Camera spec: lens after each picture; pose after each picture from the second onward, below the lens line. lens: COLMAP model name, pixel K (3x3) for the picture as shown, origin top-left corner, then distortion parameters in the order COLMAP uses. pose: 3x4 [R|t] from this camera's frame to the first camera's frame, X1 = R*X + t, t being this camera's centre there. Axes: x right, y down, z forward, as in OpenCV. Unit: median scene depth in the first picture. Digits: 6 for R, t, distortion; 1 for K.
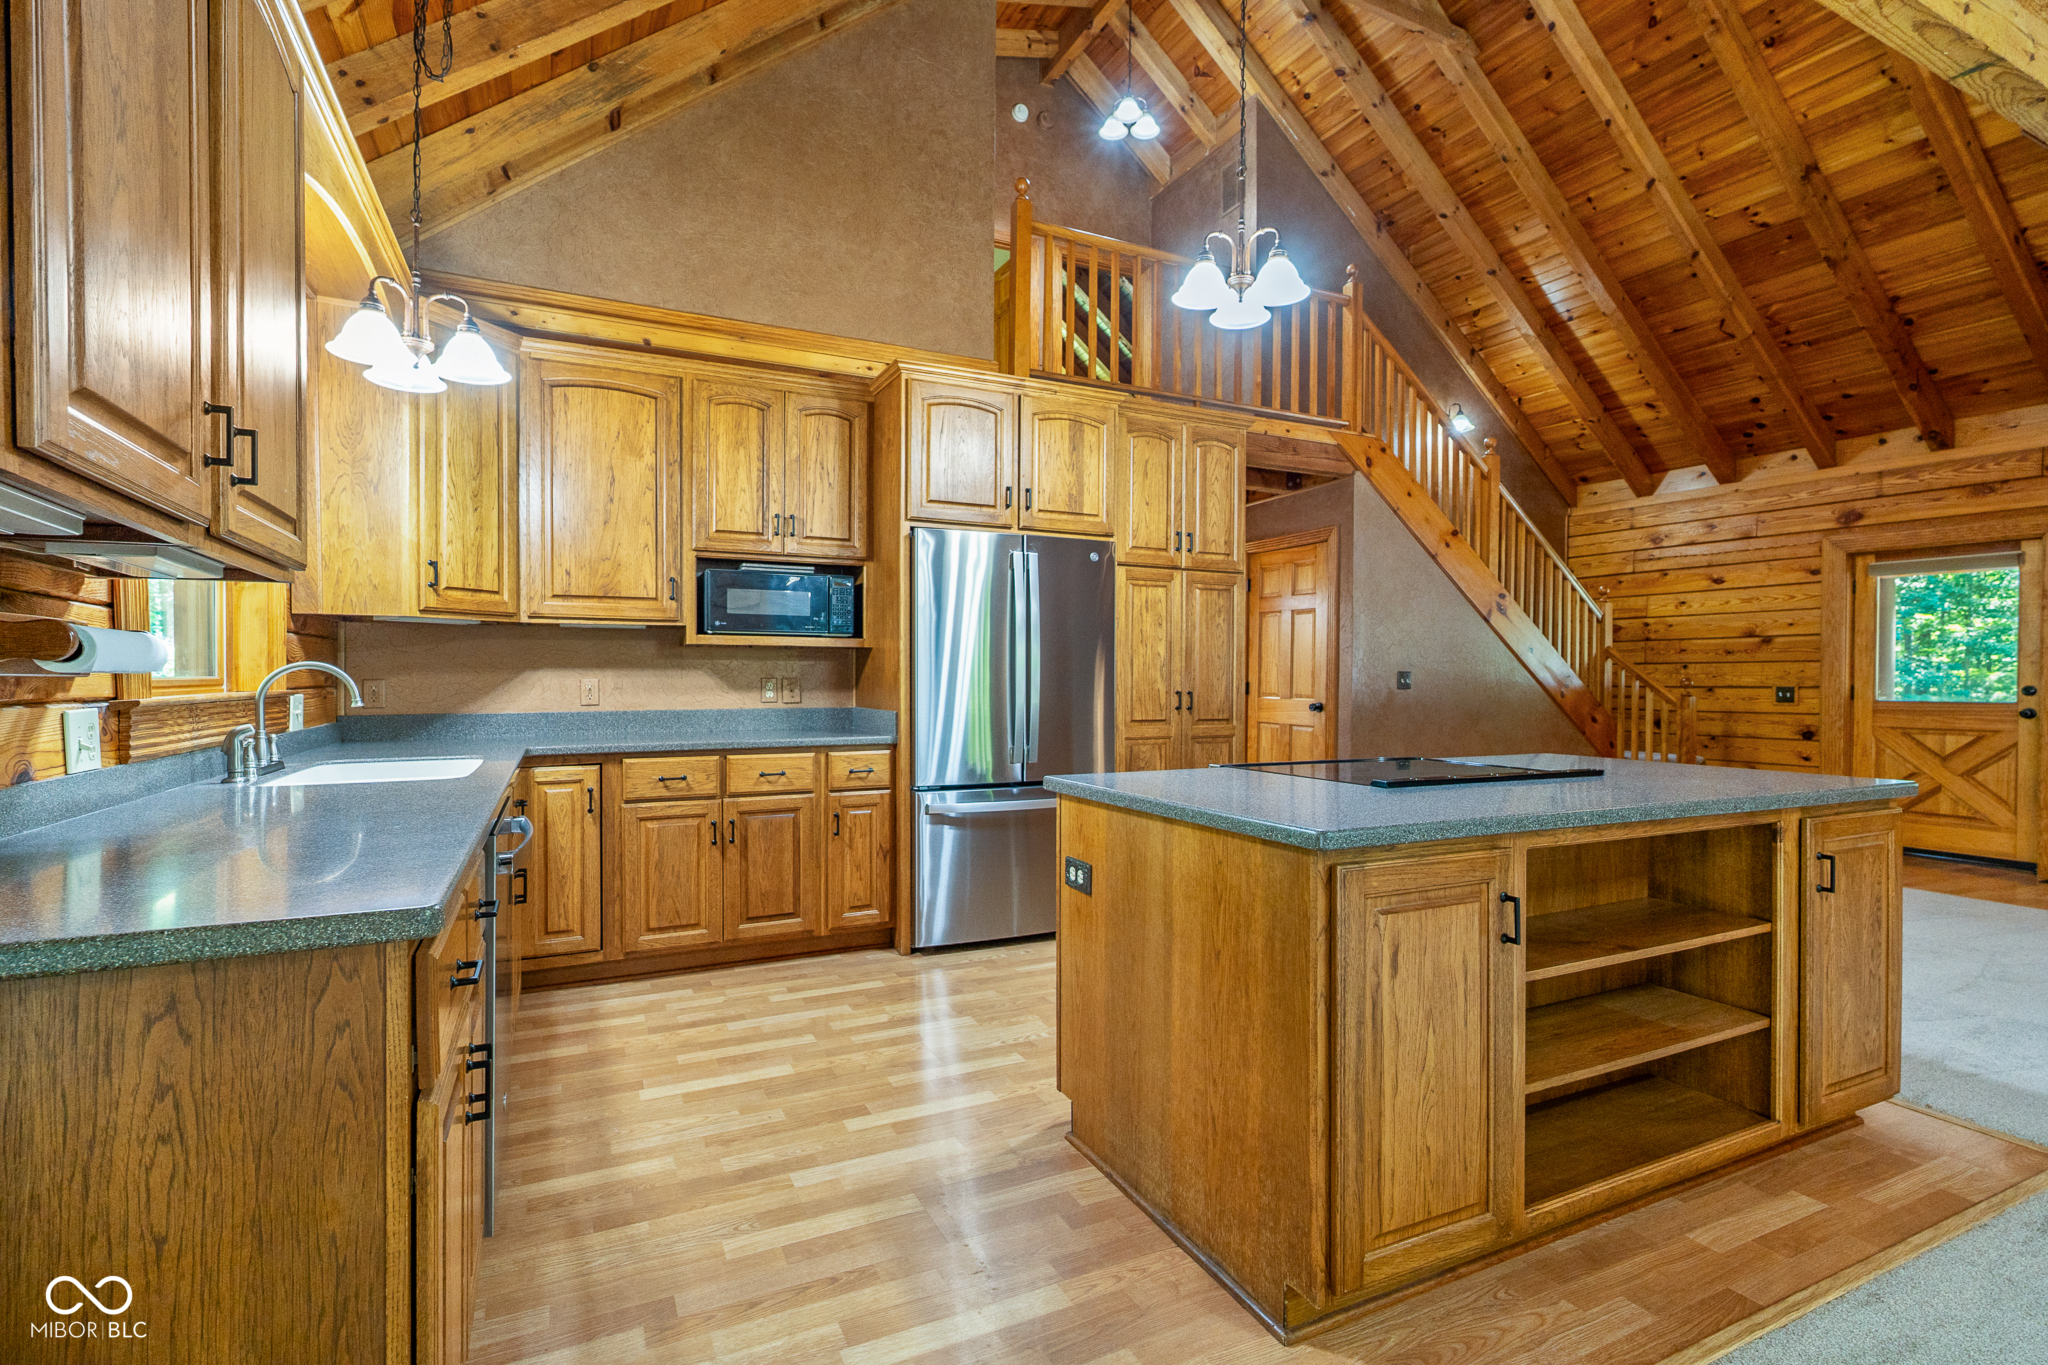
lens RADIAL K [[910.1, 0, 939.8], [0, 910.1, 666.4], [0, 0, 1]] dist [-0.000071, 0.000201]
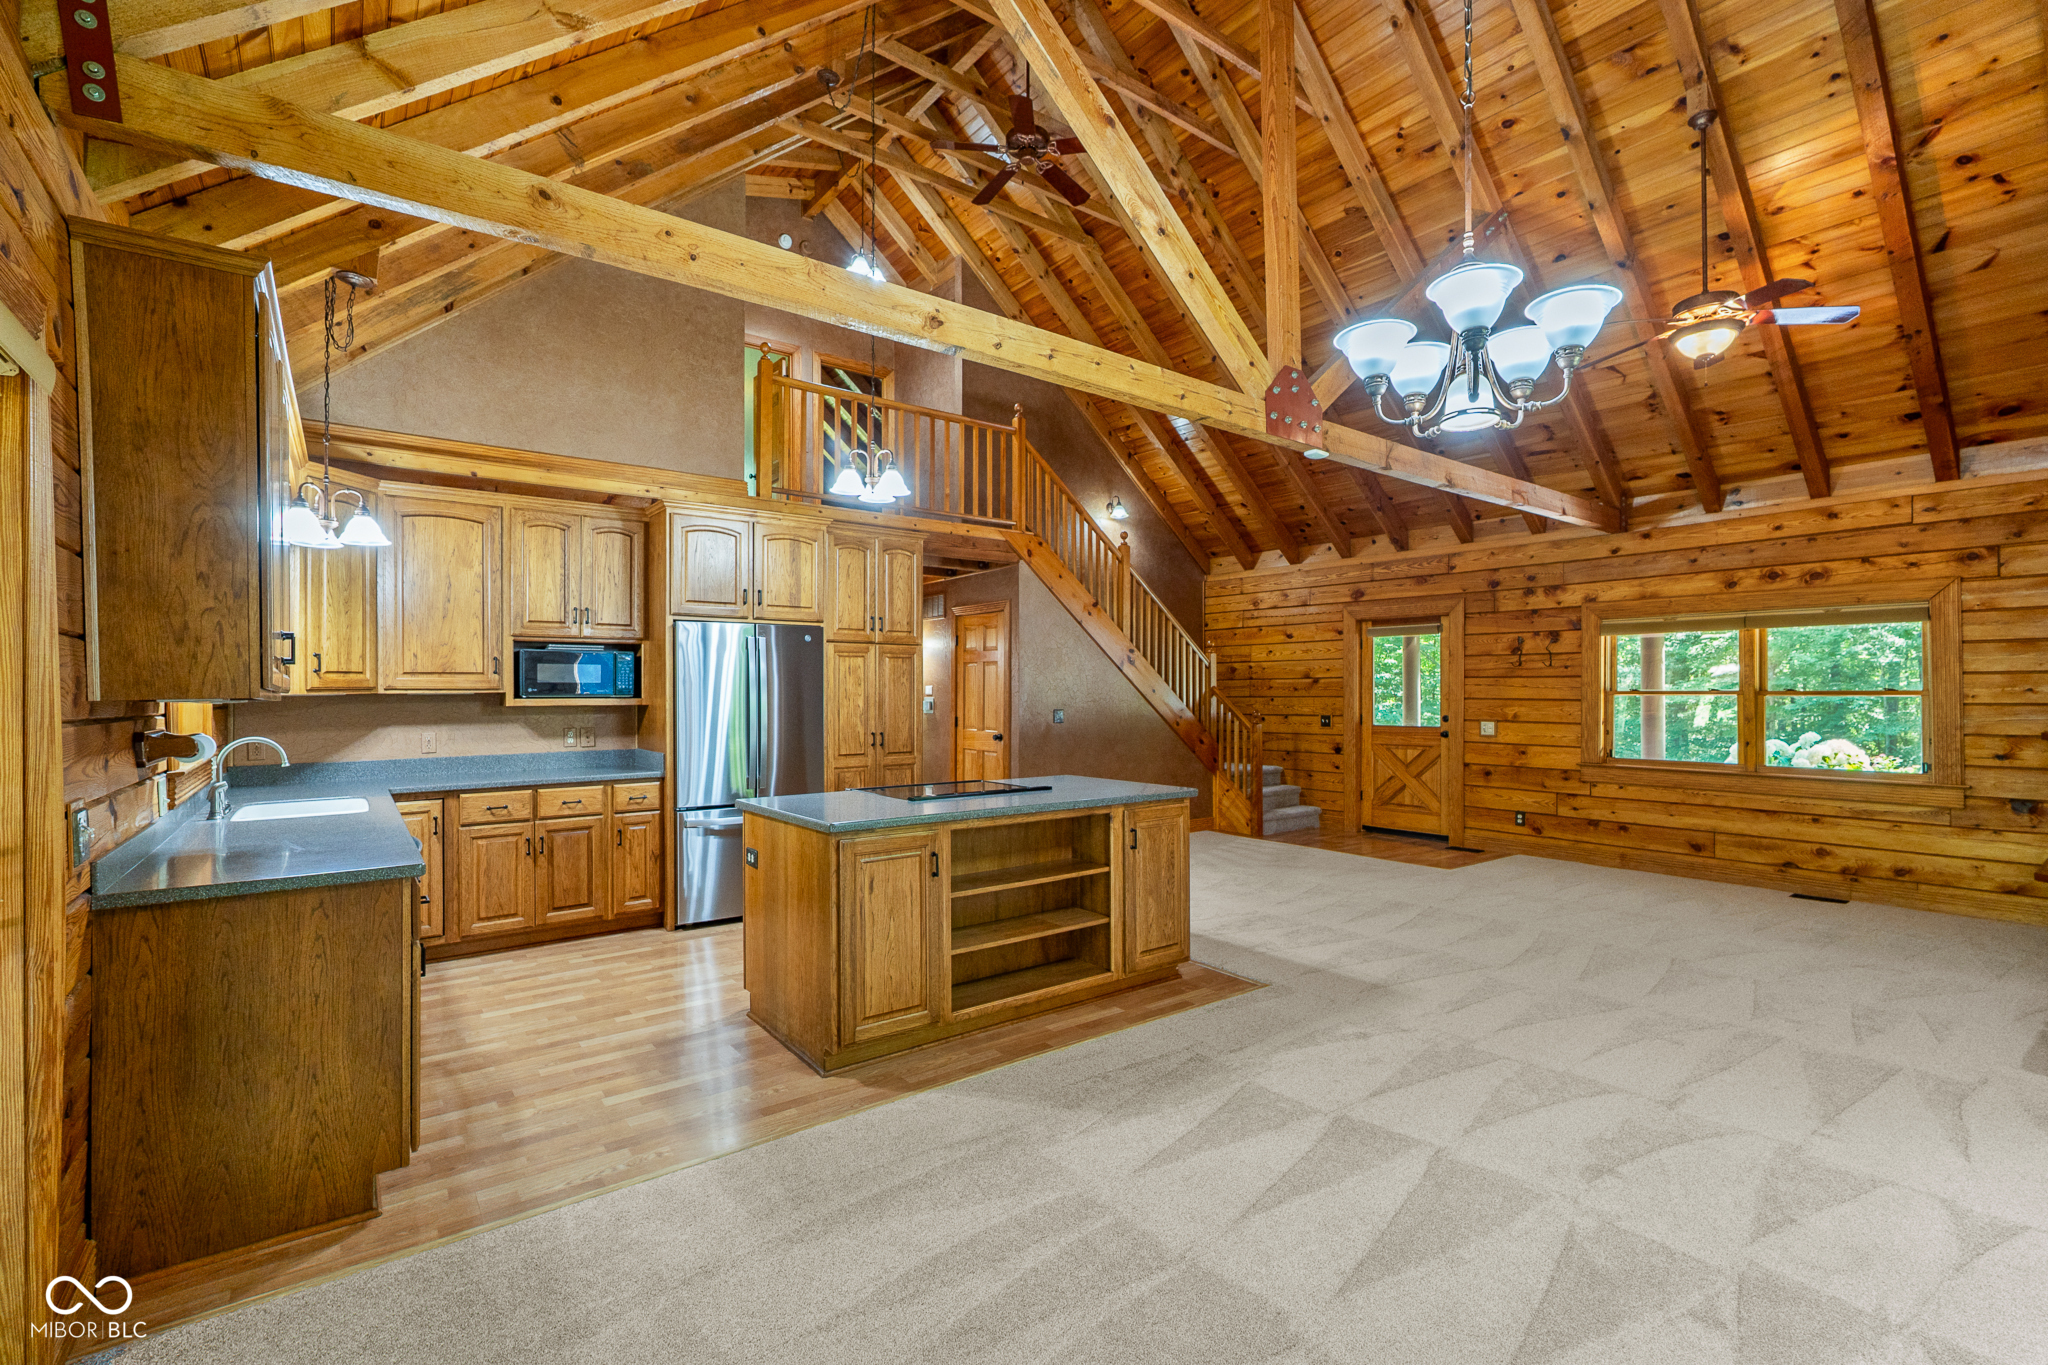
lens RADIAL K [[960.3, 0, 865.8], [0, 960.3, 633.3], [0, 0, 1]] dist [-0.000723, -0.000133]
pose [[0.994365, -0.012424, 0.105281, 0.098166], [0.017154, 0.998878, -0.044137, -0.058506], [-0.104615, 0.045694, 0.993463, -0.452648]]
